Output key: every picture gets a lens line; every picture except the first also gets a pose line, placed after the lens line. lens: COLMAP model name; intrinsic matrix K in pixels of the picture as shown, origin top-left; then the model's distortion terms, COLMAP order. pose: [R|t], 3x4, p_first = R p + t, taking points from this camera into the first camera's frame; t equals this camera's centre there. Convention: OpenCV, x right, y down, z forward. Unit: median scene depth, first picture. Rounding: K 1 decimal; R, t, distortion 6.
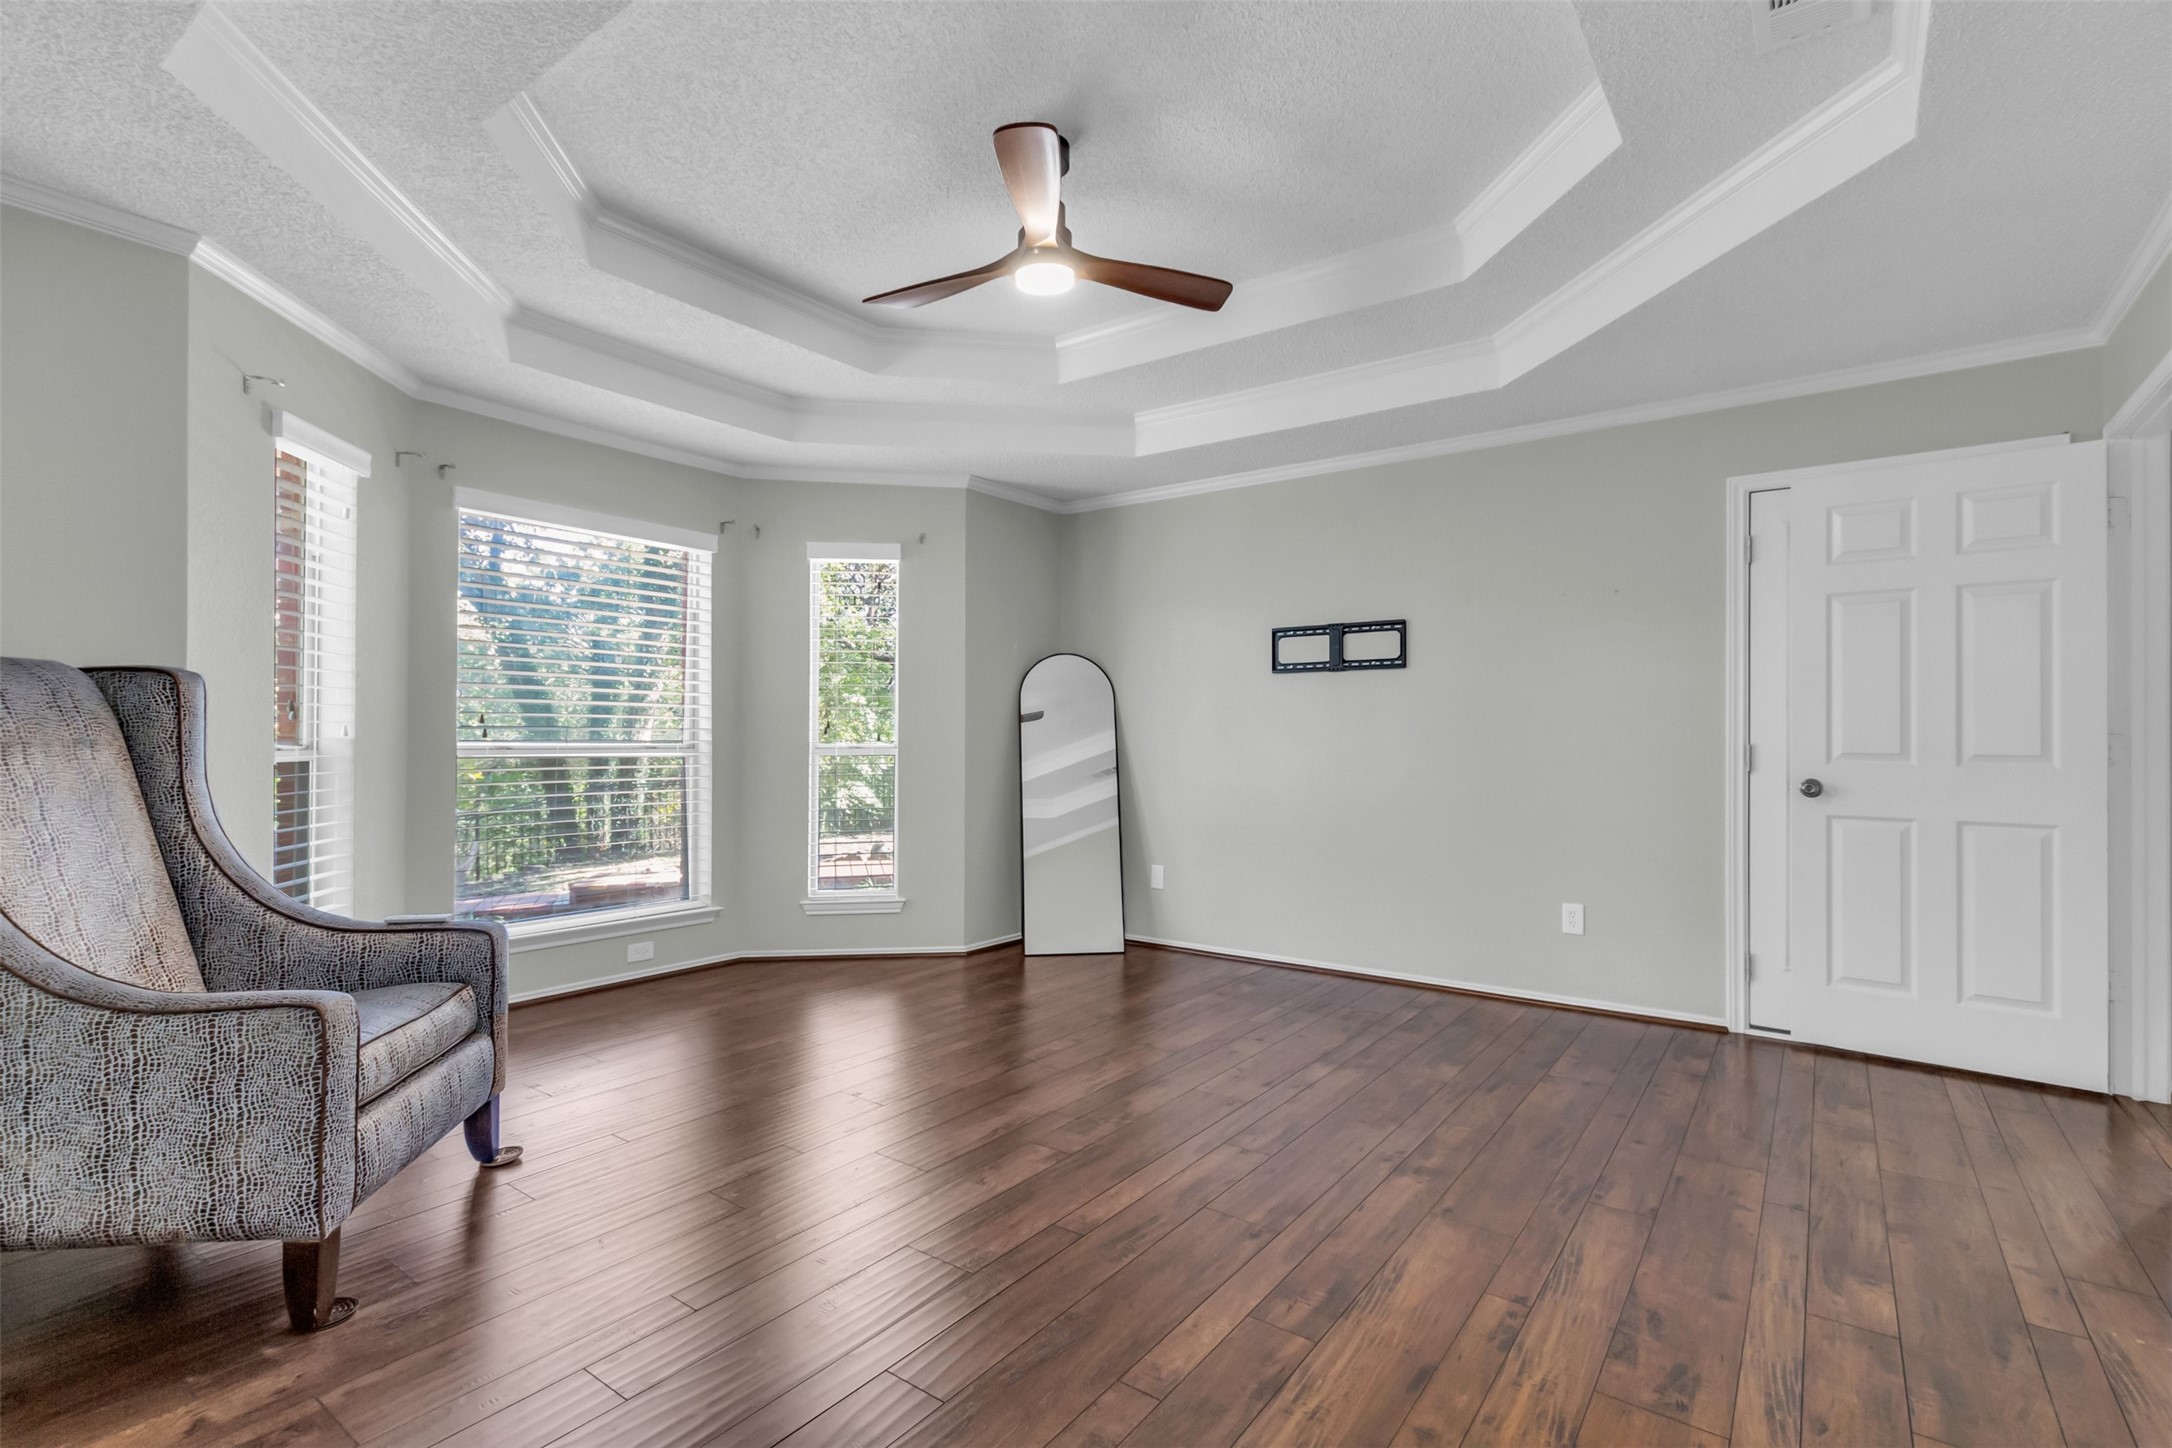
lens RADIAL K [[1000.9, 0, 1092.8], [0, 1000.9, 725.2], [0, 0, 1]] dist [0.003483, 0.000384]
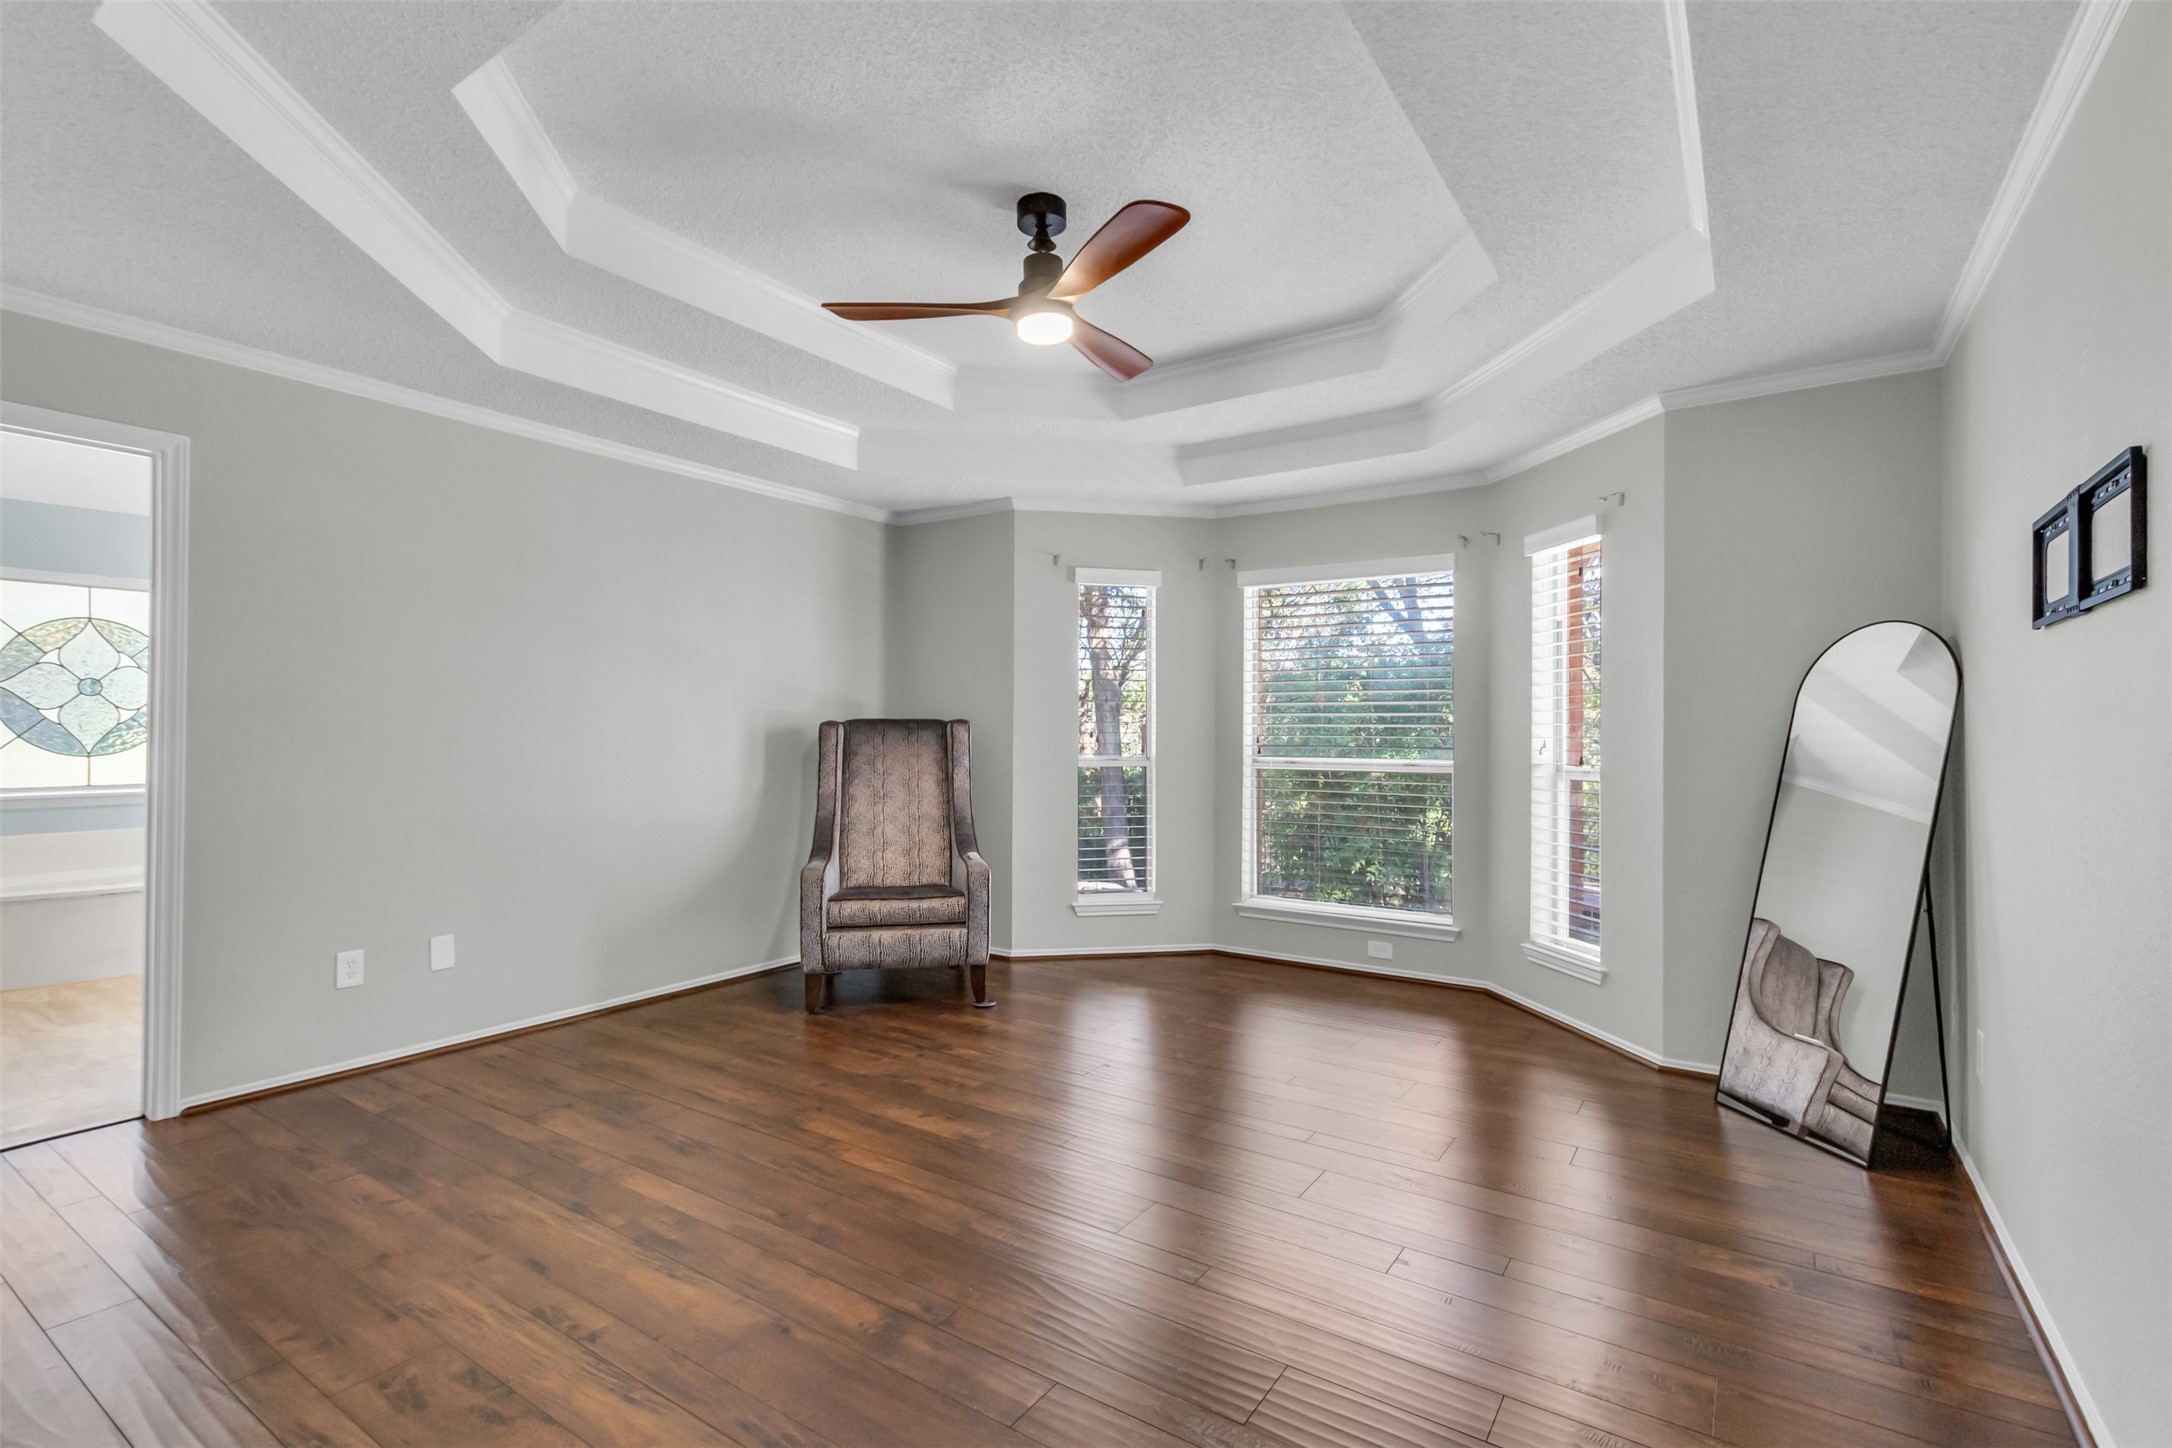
lens RADIAL K [[1000.9, 0, 1092.8], [0, 1000.9, 725.2], [0, 0, 1]] dist [0.003483, 0.000384]
pose [[0.043962, -0.011292, -0.998969, 1.377901], [0.006926, 0.999916, -0.010998, -0.023286], [0.999009, -0.006435, 0.044036, 1.379955]]
